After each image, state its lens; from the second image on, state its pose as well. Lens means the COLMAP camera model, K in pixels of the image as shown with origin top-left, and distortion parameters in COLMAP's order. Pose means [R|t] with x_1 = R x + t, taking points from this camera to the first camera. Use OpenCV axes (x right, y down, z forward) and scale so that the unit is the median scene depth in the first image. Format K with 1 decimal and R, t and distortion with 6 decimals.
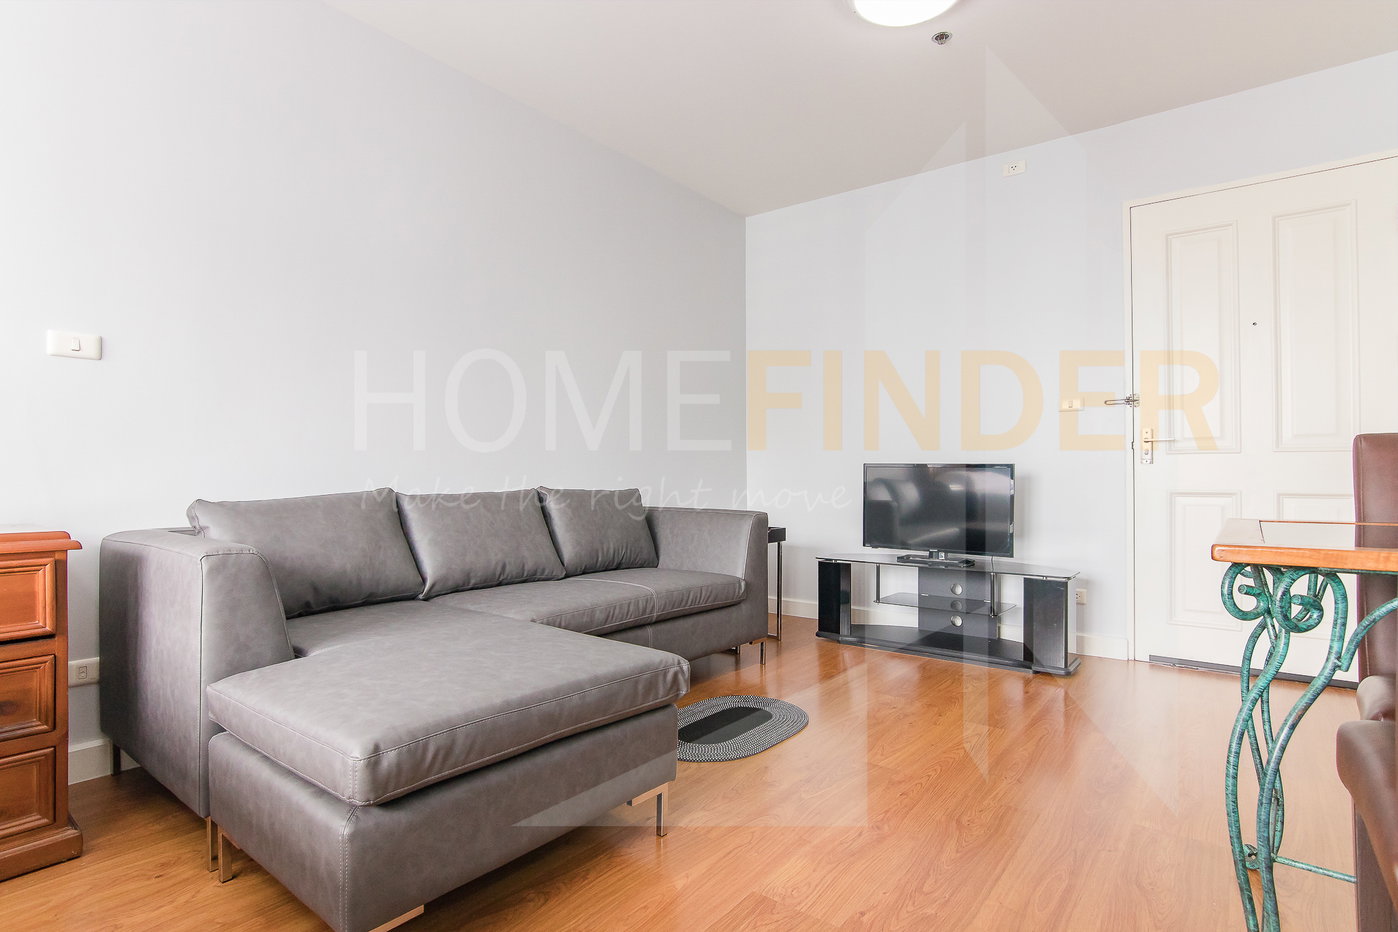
lens RADIAL K [[718.5, 0, 699.3], [0, 718.5, 466.3], [0, 0, 1]] dist [-0.018597, 0.002805]
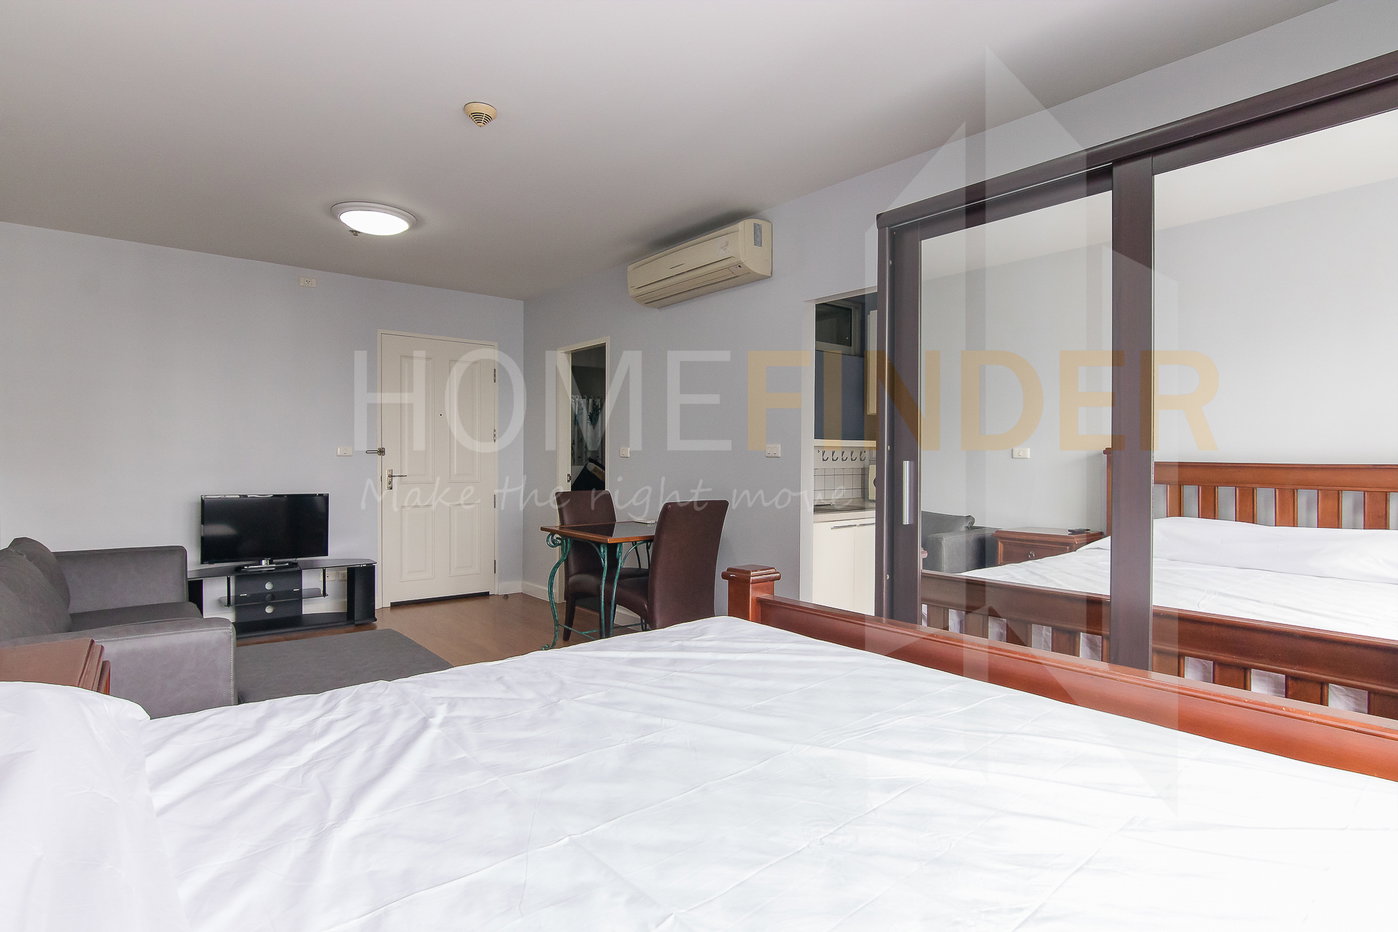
lens RADIAL K [[718.5, 0, 699.6], [0, 718.5, 463.4], [0, 0, 1]] dist [-0.018597, 0.002805]
pose [[0.232067, -0.009464, 0.972654, -0.778479], [-0.013830, 0.999819, 0.013028, -0.090092], [-0.972601, -0.016476, 0.231894, -0.093771]]
